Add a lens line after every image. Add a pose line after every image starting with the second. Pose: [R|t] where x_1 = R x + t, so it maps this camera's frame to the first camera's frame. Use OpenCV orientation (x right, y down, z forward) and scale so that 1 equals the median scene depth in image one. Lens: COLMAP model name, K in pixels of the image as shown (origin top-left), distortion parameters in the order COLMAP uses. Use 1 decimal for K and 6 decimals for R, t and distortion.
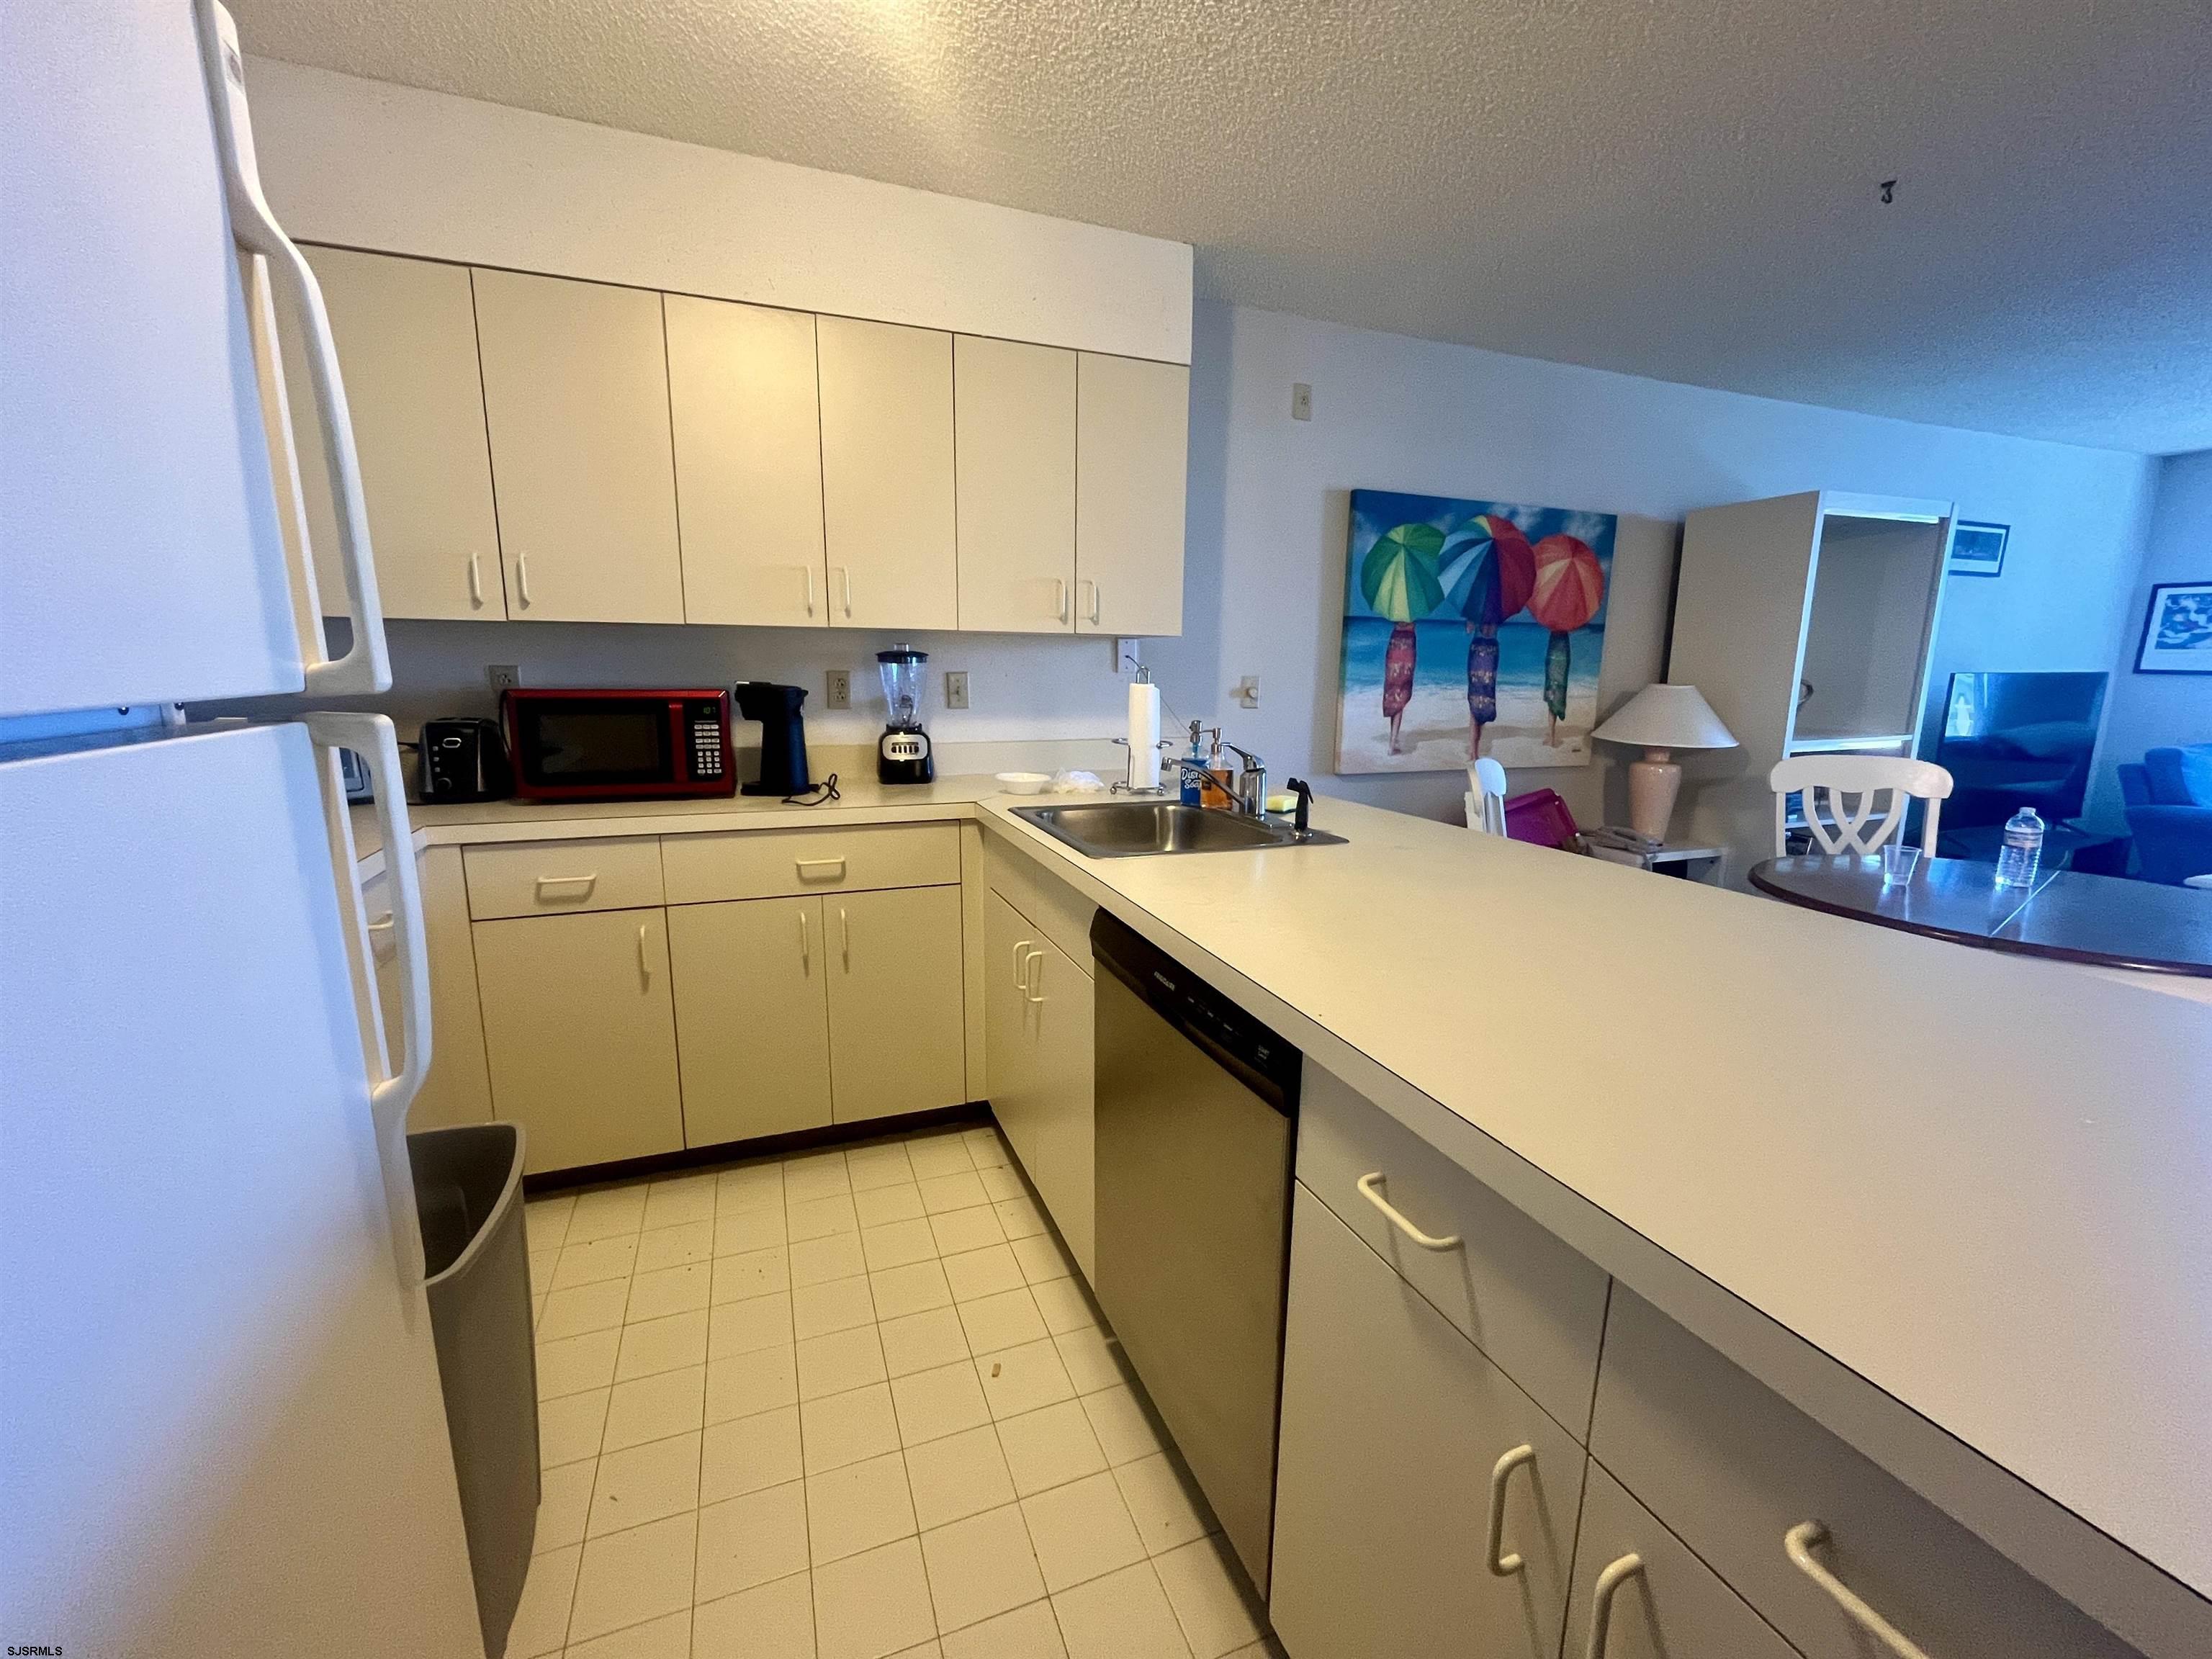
lens RADIAL K [[887.5, 0, 1103.0], [0, 887.5, 833.7], [0, 0, 1]] dist [-0.007650, 0.001421]
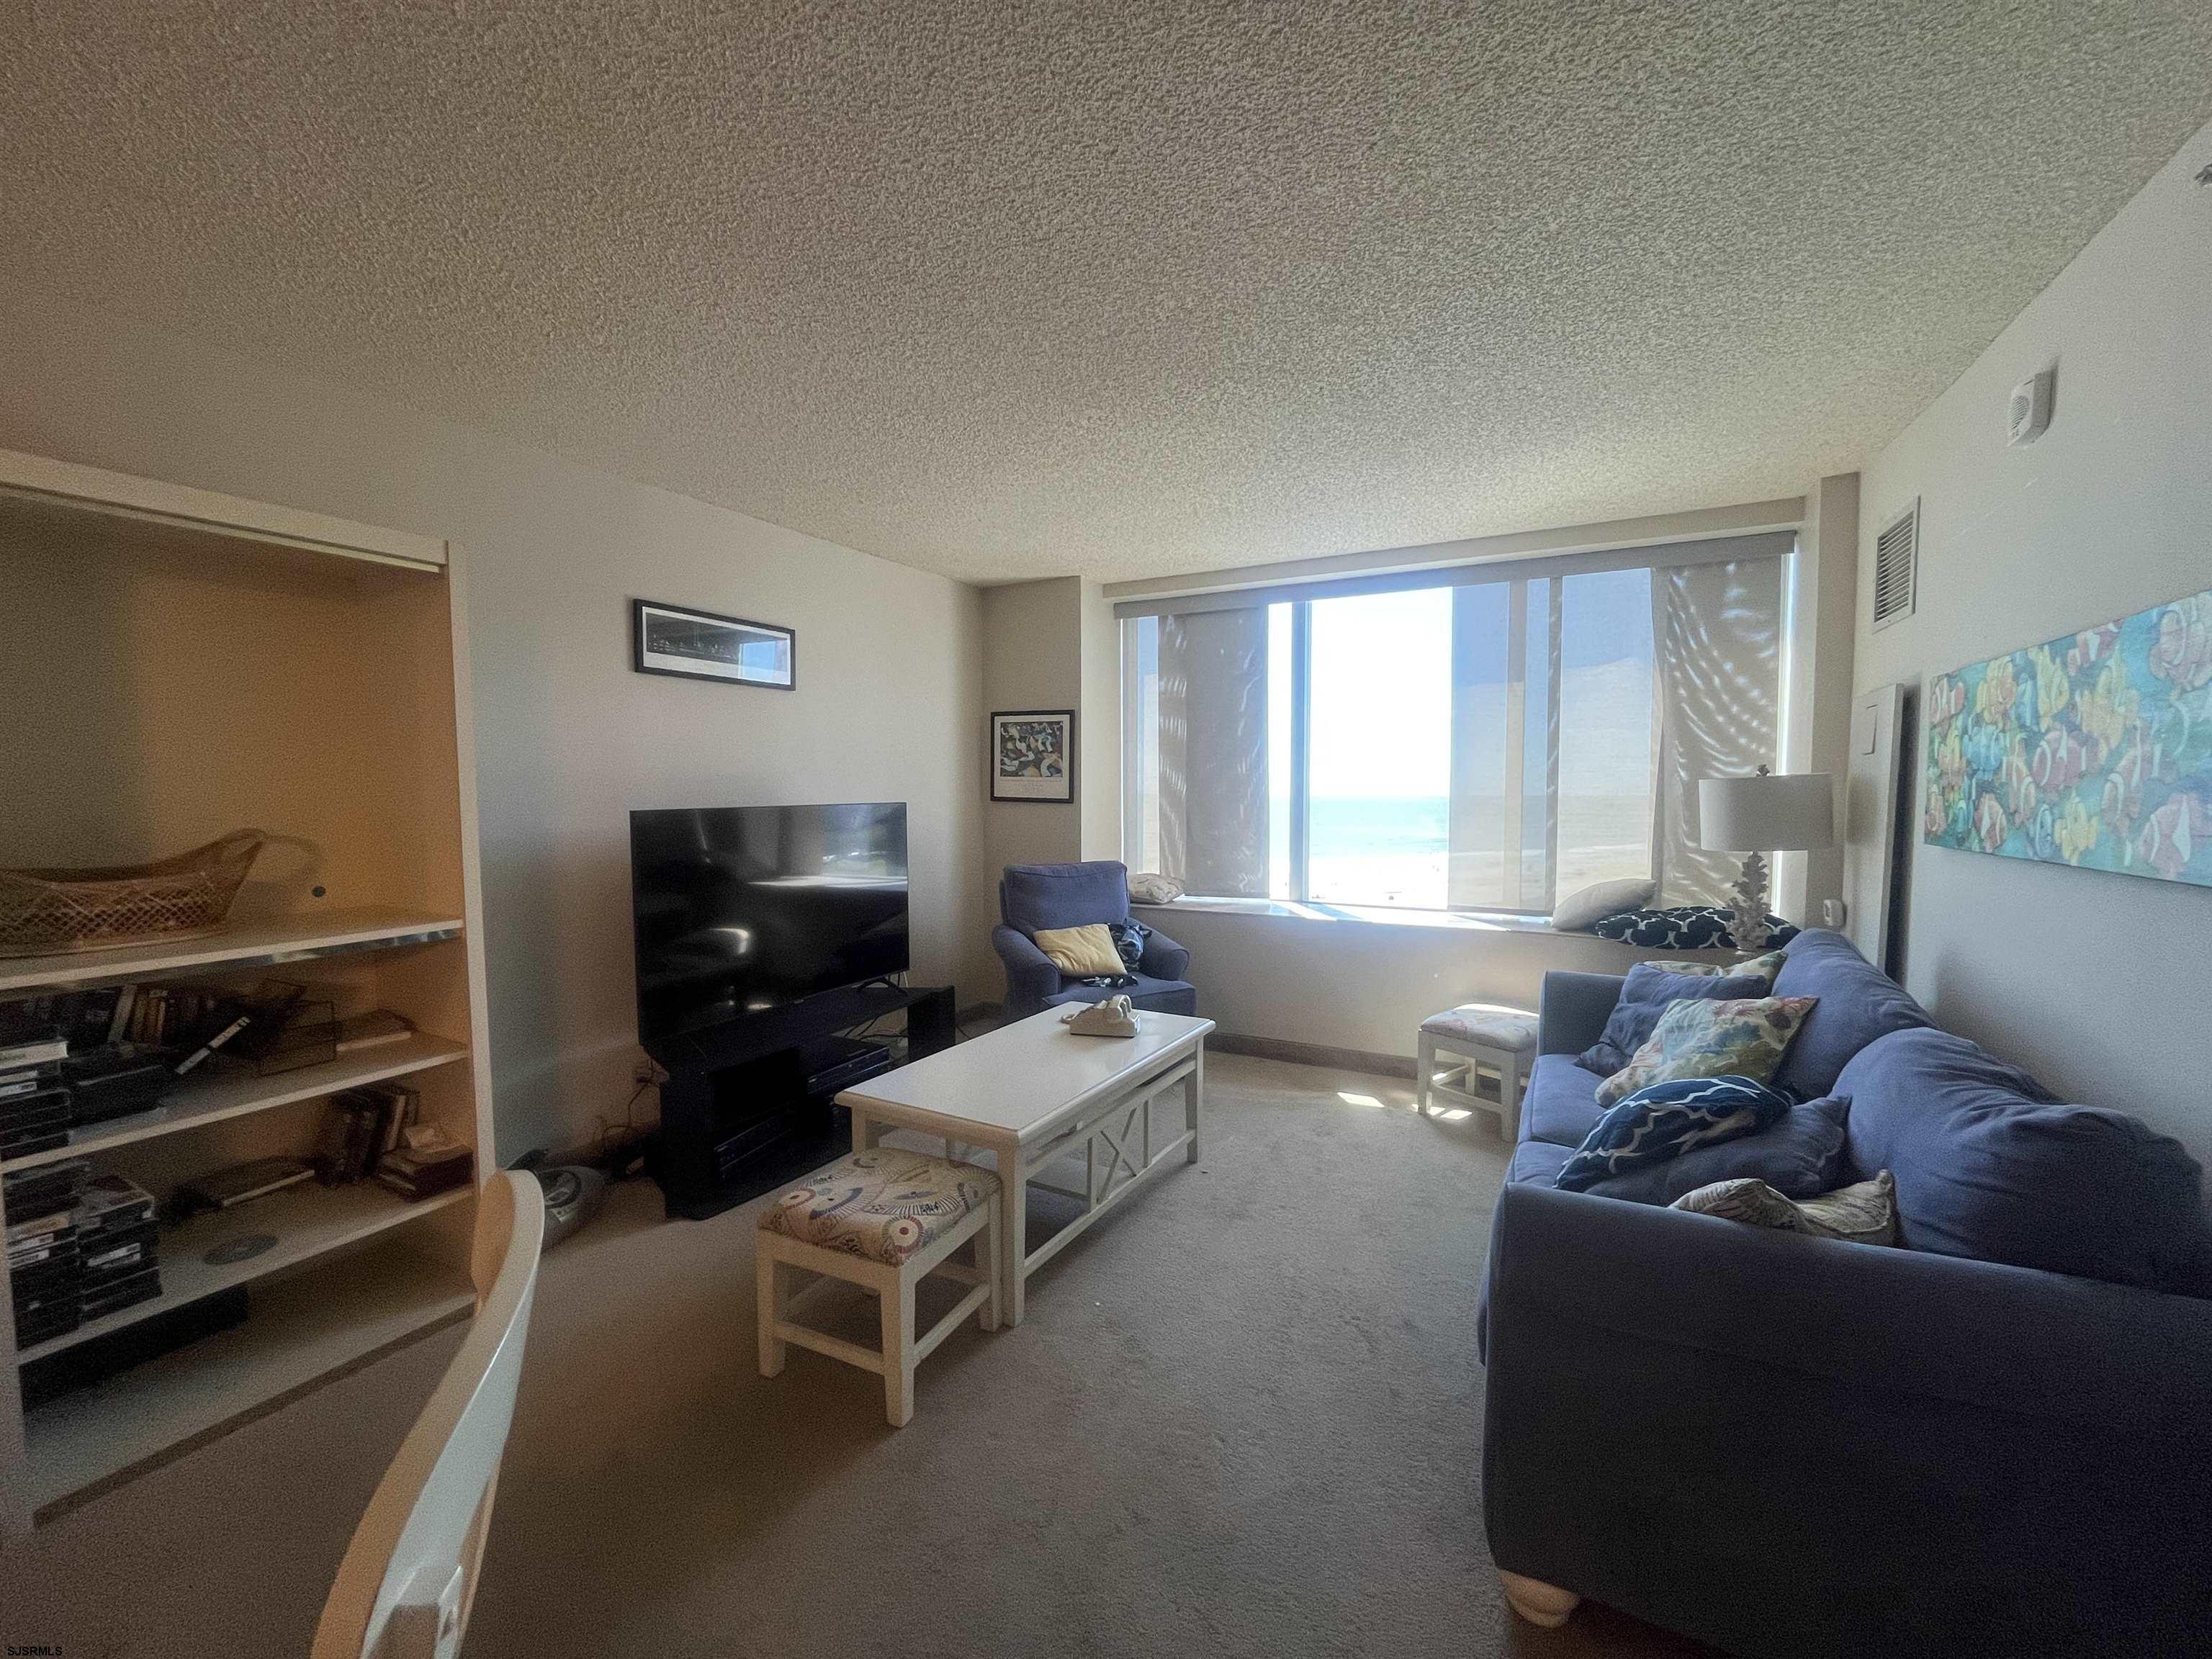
lens RADIAL K [[887.5, 0, 1103.0], [0, 887.5, 833.7], [0, 0, 1]] dist [-0.007650, 0.001421]
pose [[0.750283, -0.038928, 0.659970, 0.890312], [0.128099, 0.987907, -0.087357, -0.064789], [-0.648588, 0.150084, 0.746196, 0.279589]]
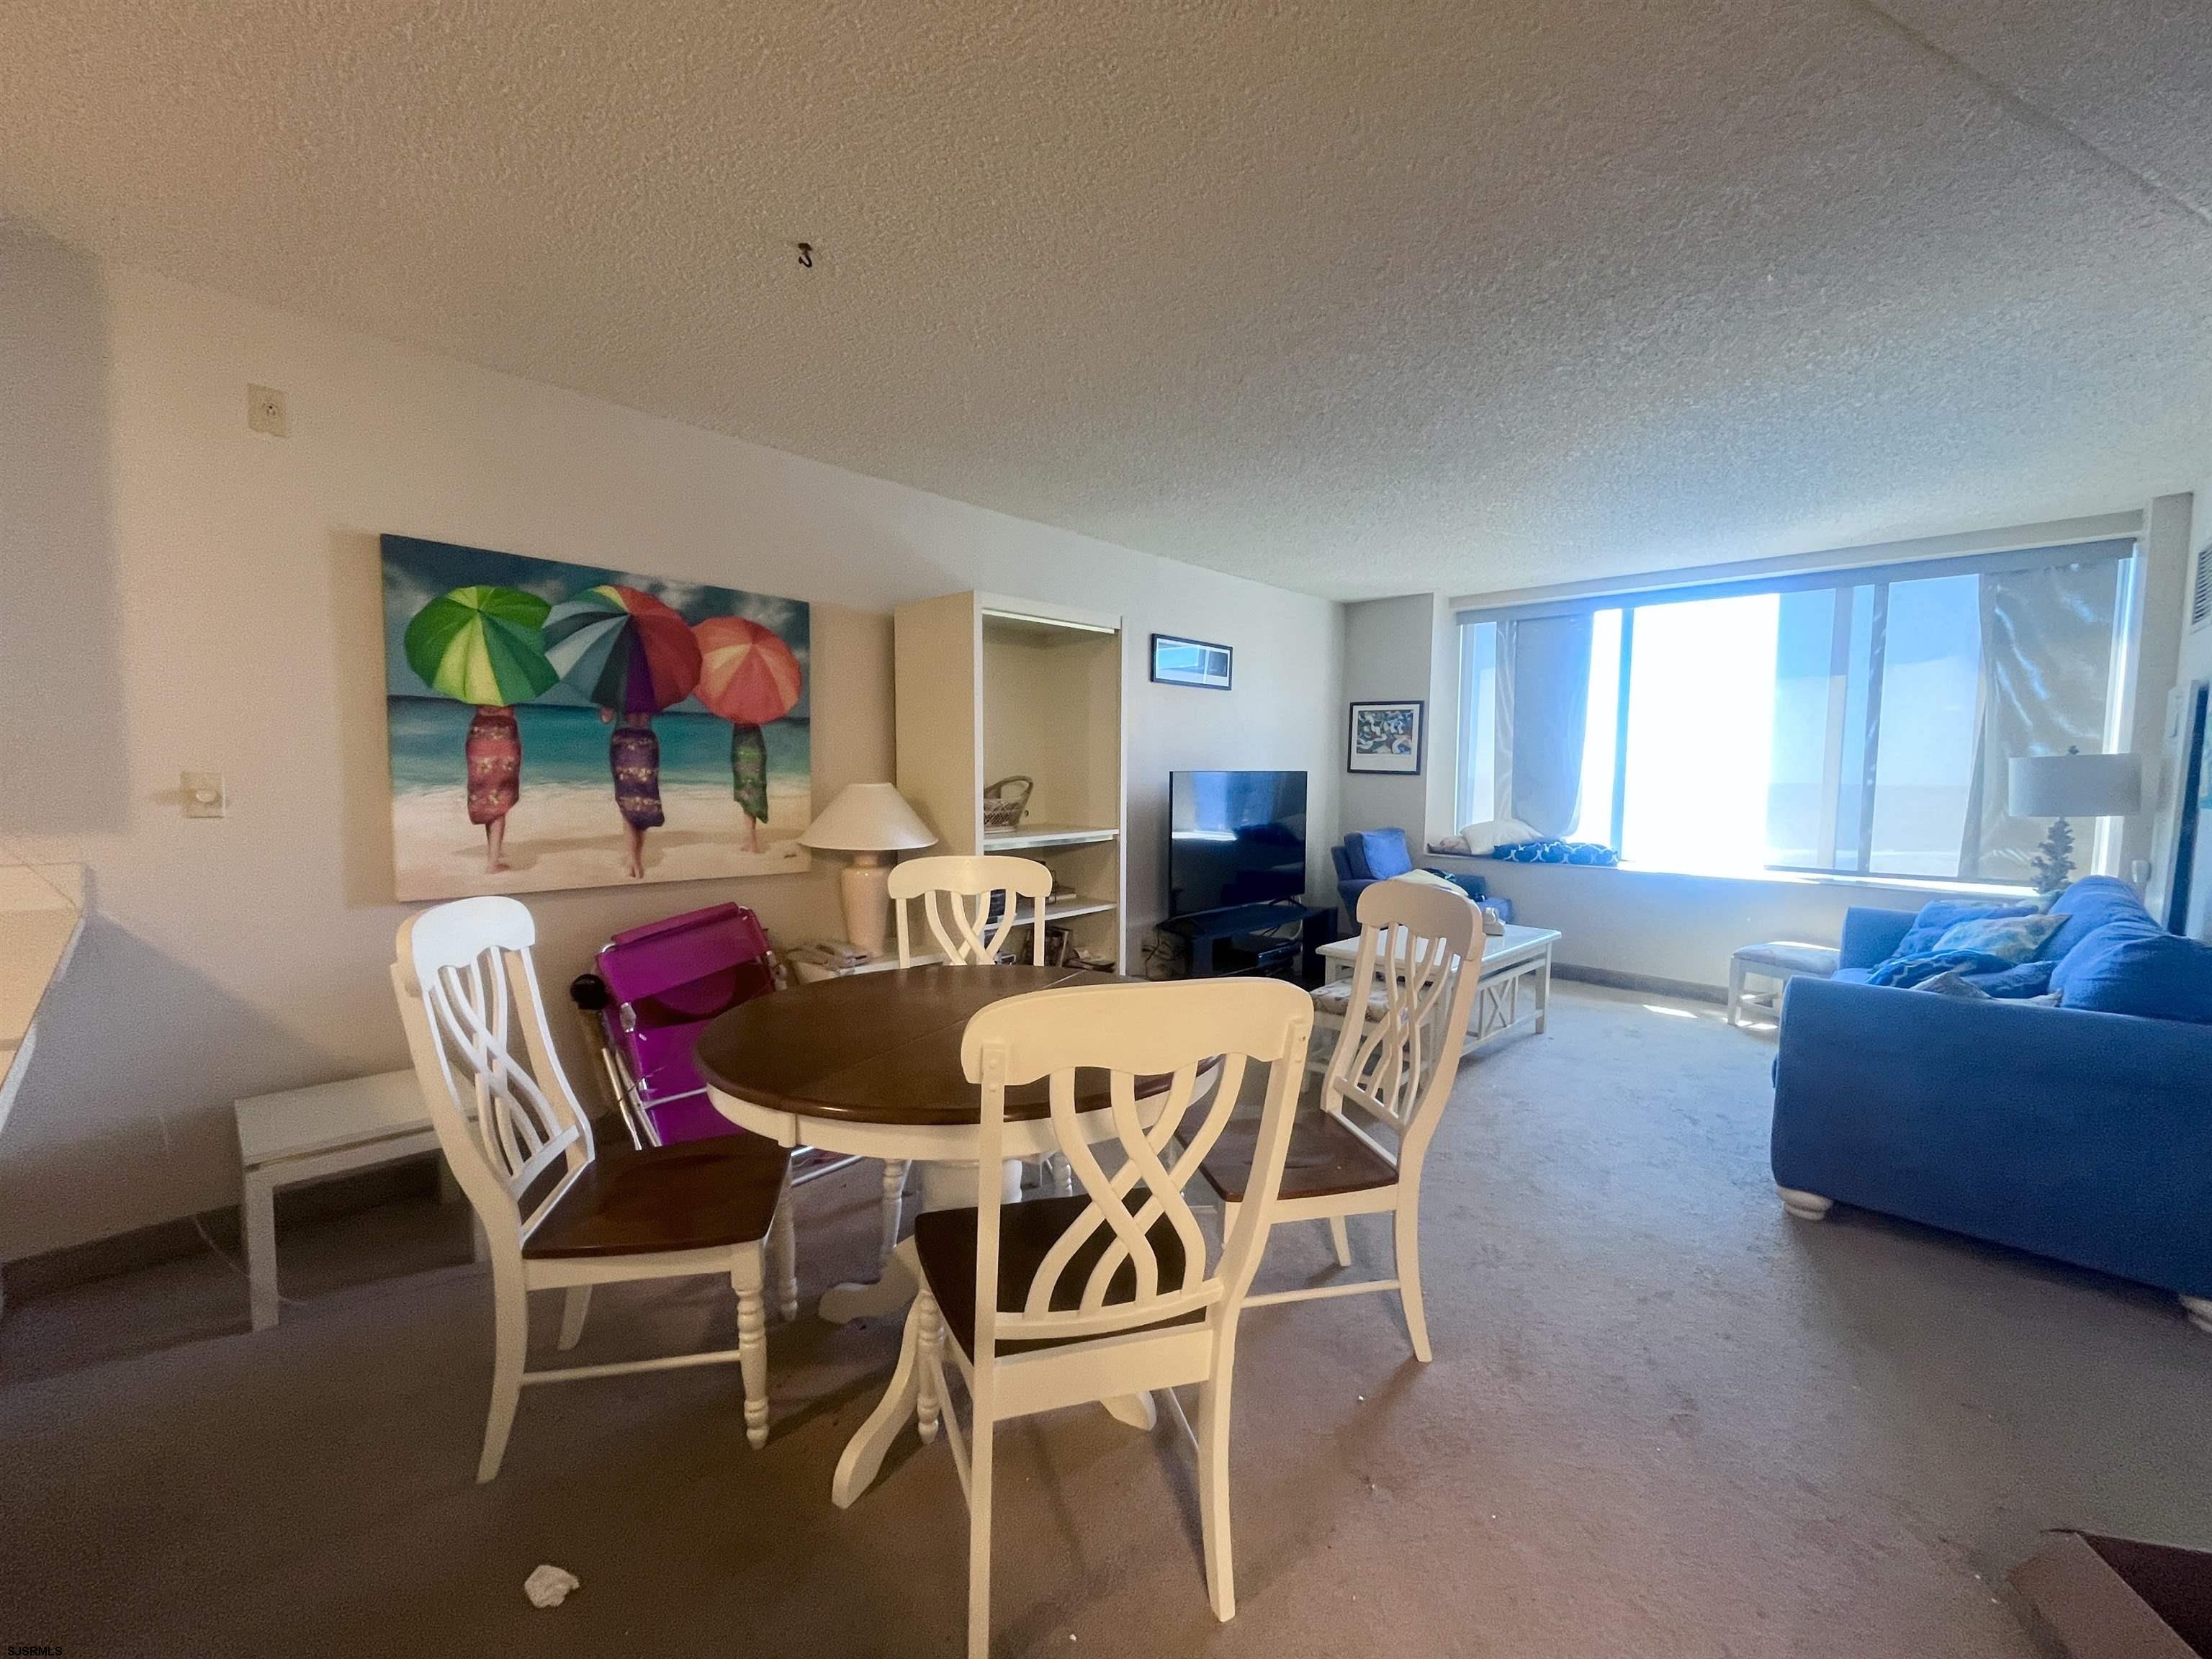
lens RADIAL K [[887.5, 0, 1103.0], [0, 887.5, 833.7], [0, 0, 1]] dist [-0.007650, 0.001421]
pose [[0.900348, -0.026611, 0.434357, 0.465138], [0.074860, 0.992720, -0.094352, -0.008750], [-0.428684, 0.117465, 0.895786, 0.065420]]
